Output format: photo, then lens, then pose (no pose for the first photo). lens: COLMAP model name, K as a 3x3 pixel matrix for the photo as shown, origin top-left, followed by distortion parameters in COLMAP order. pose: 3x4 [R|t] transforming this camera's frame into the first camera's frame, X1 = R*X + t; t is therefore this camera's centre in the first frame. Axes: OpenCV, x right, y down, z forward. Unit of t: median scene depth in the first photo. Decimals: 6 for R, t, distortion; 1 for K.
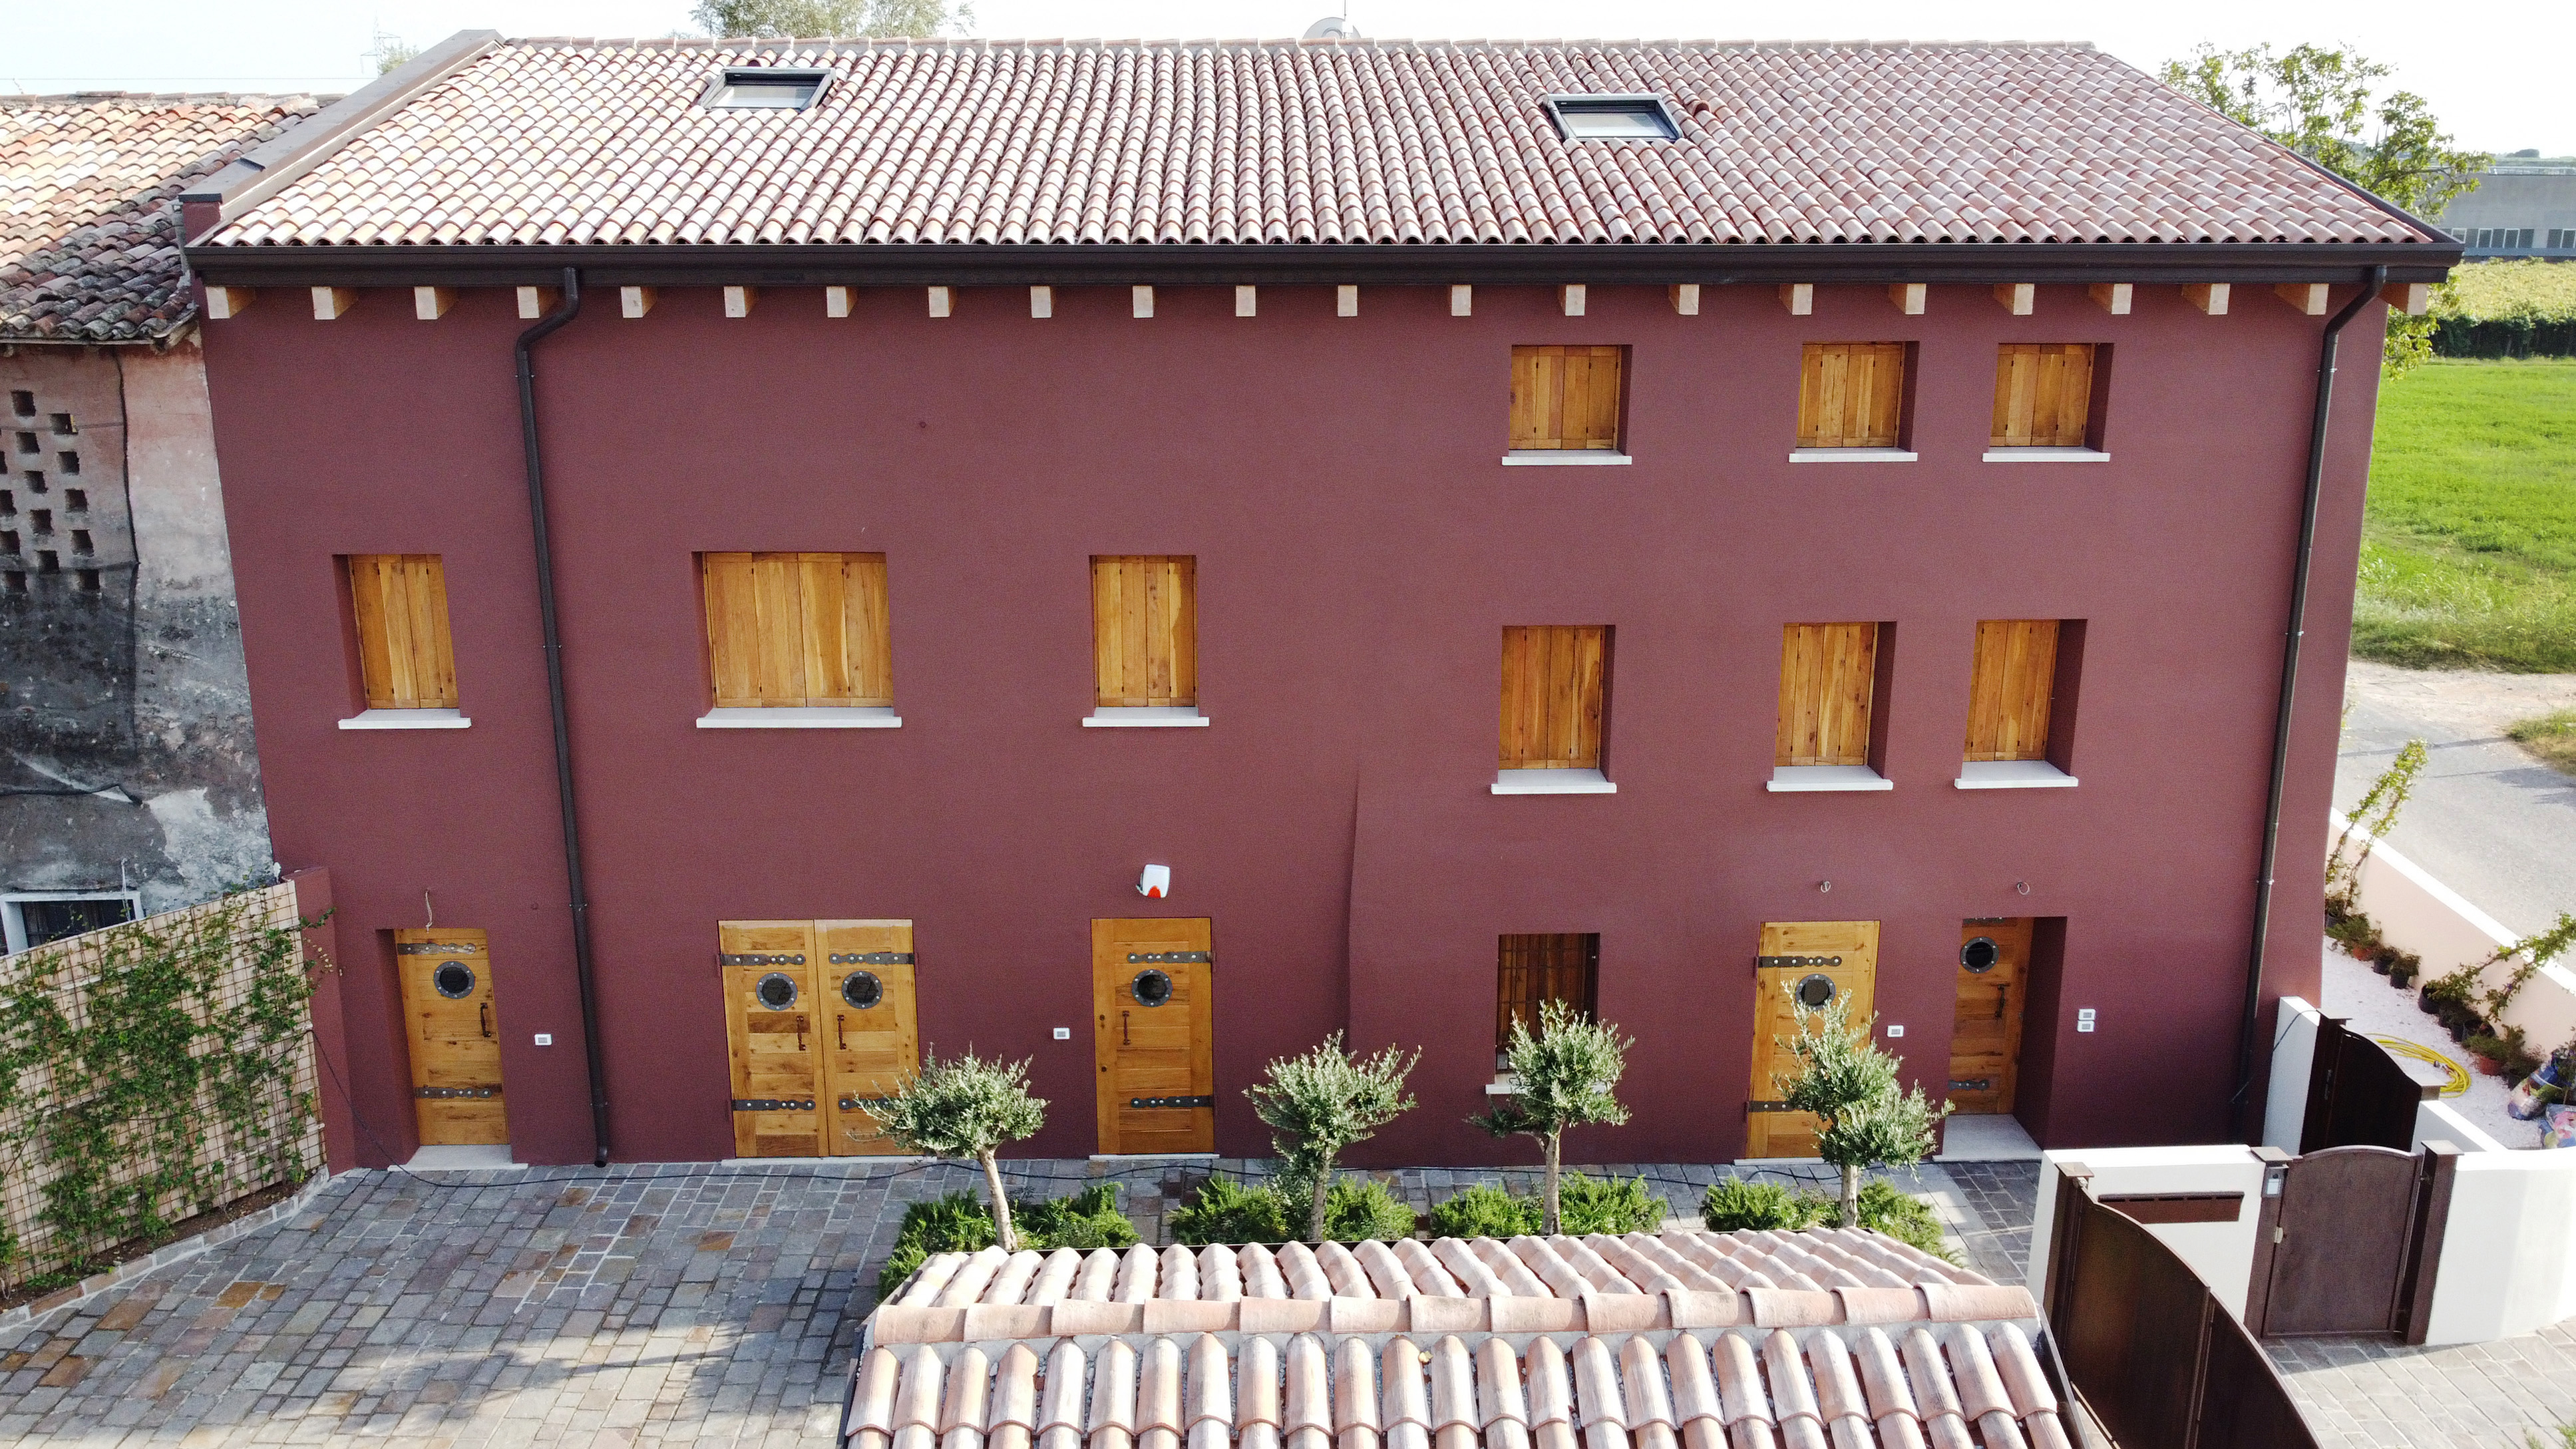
lens RADIAL K [[2022.0, 0, 1286.3], [0, 2022.0, 719.2], [0, 0, 1]] dist [0.005131, -0.000282]
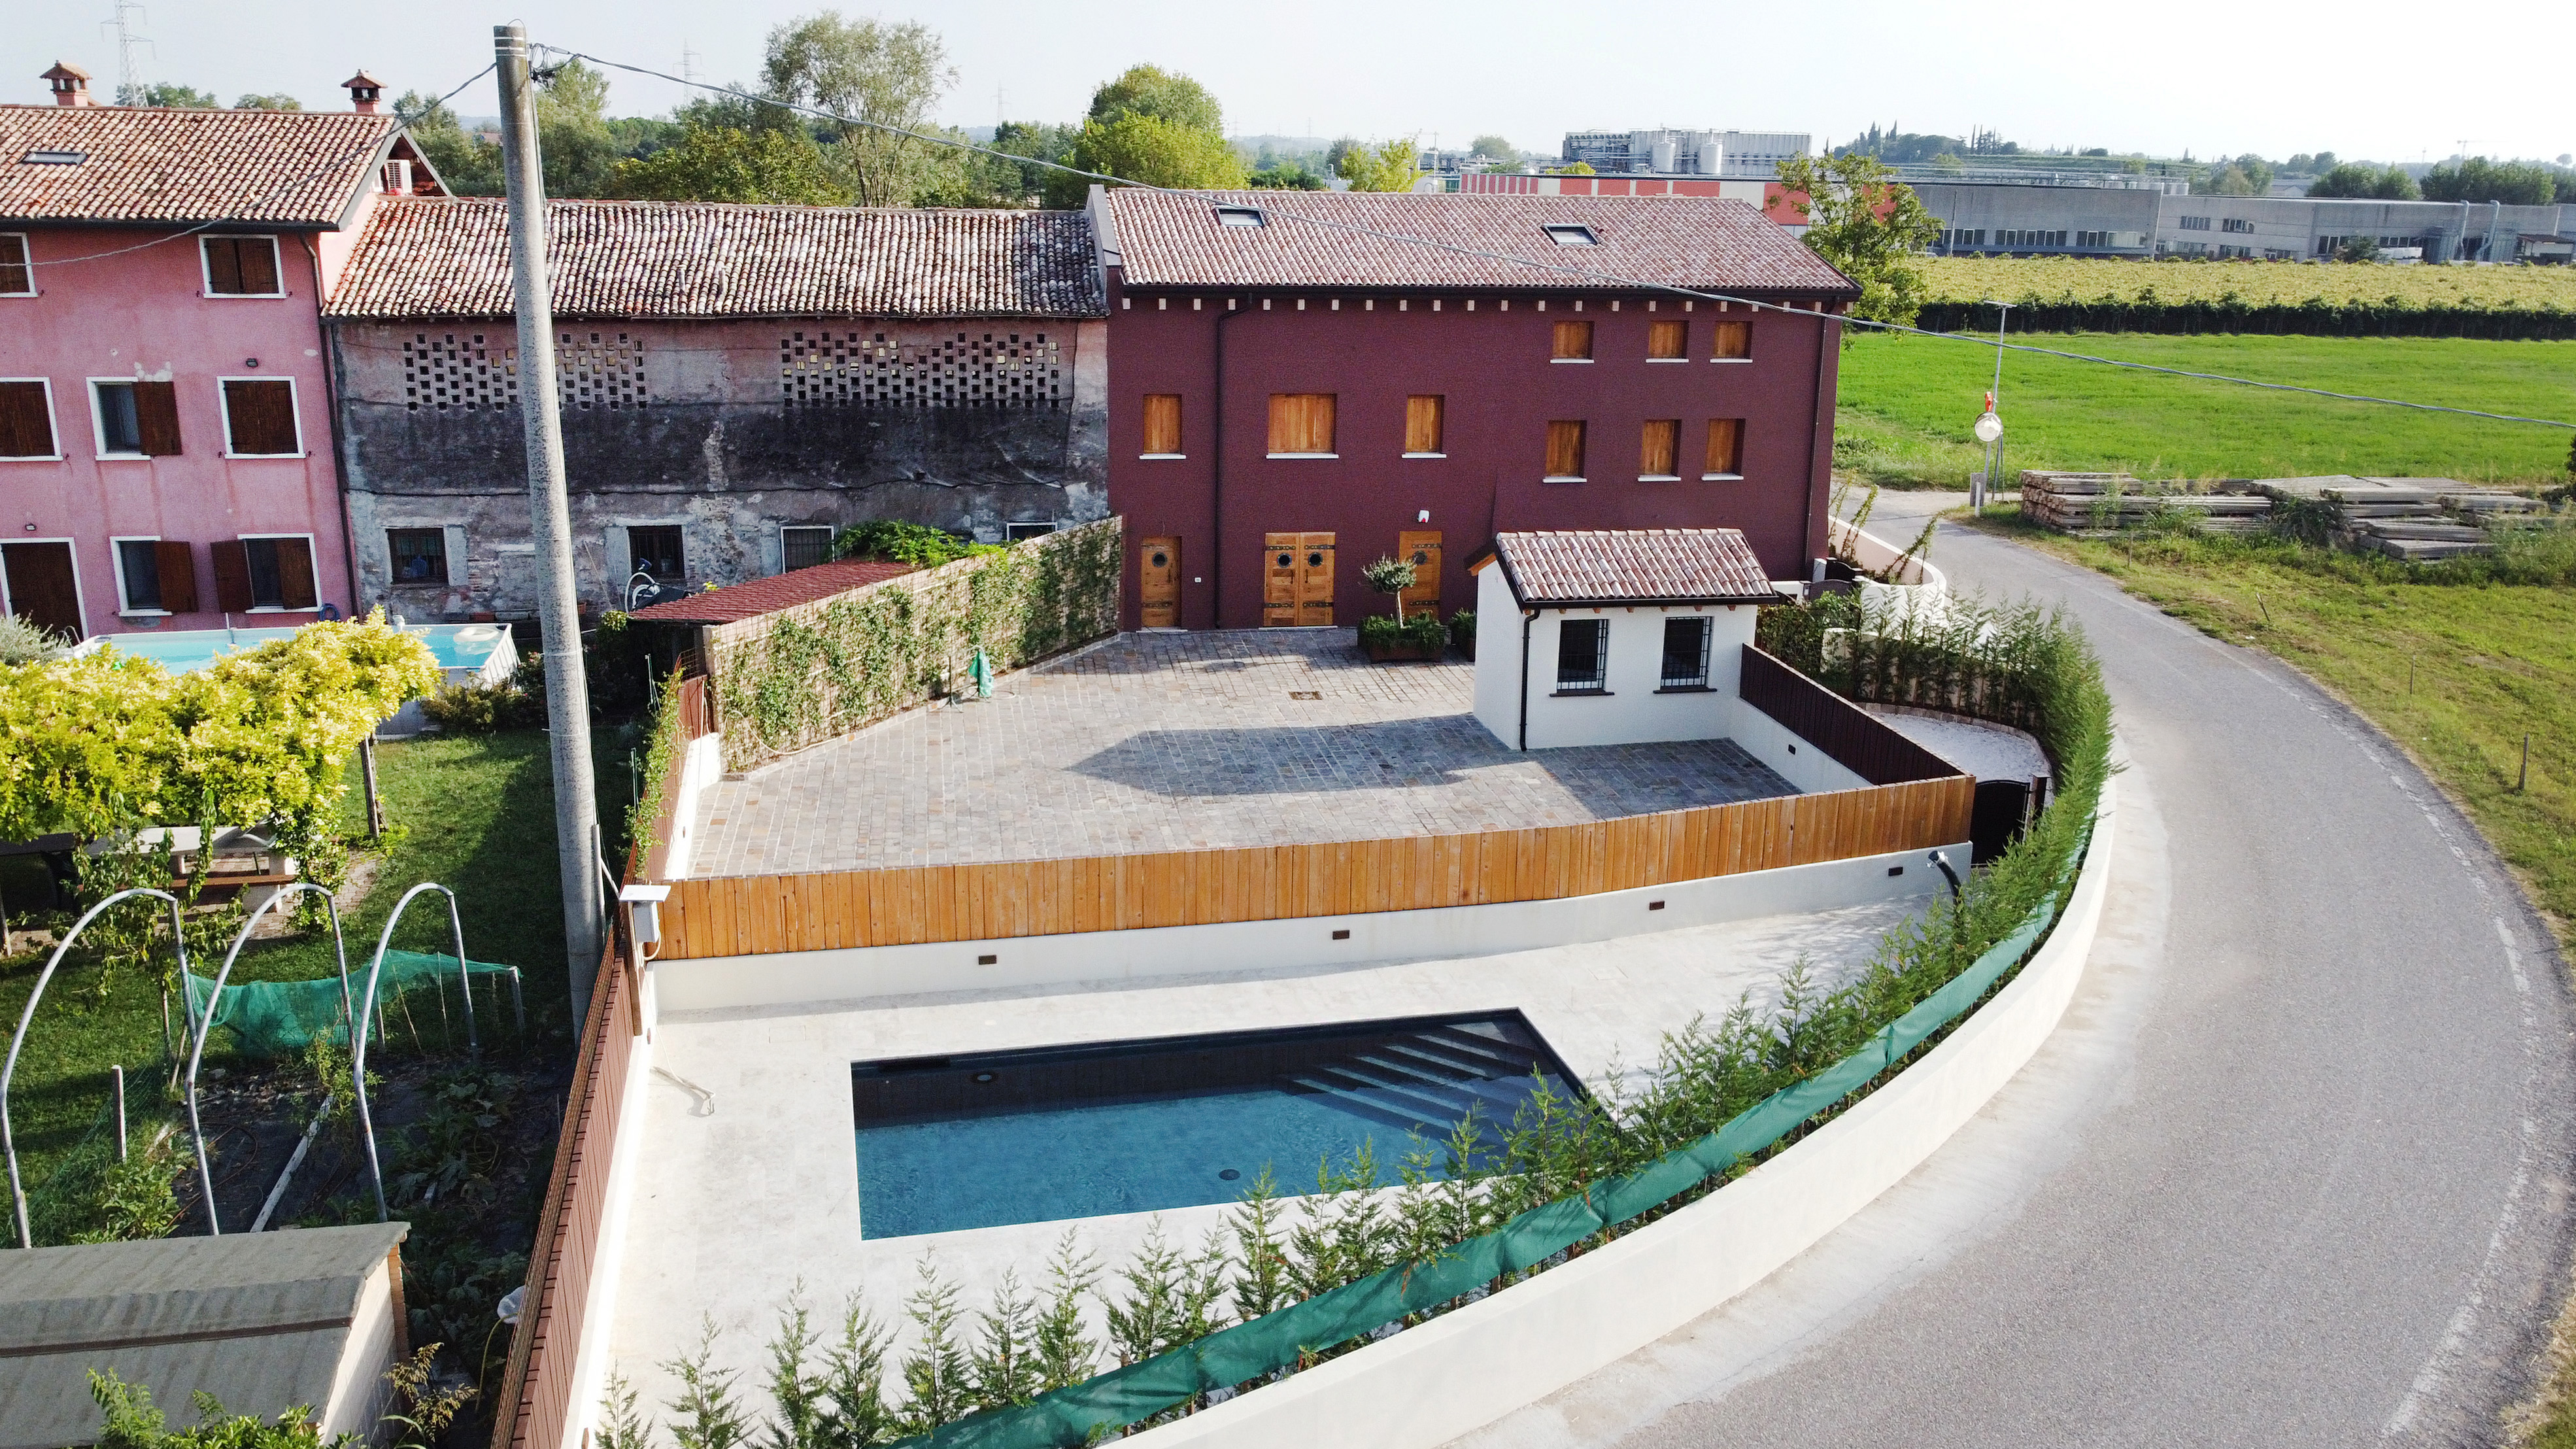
lens RADIAL K [[2022.0, 0, 1288.7], [0, 2022.0, 727.2], [0, 0, 1]] dist [0.005131, -0.000282]
pose [[0.987205, -0.025197, 0.157454, -0.694872], [0.022340, 0.999553, 0.019888, 0.311928], [-0.157885, -0.016117, 0.987326, -1.708156]]
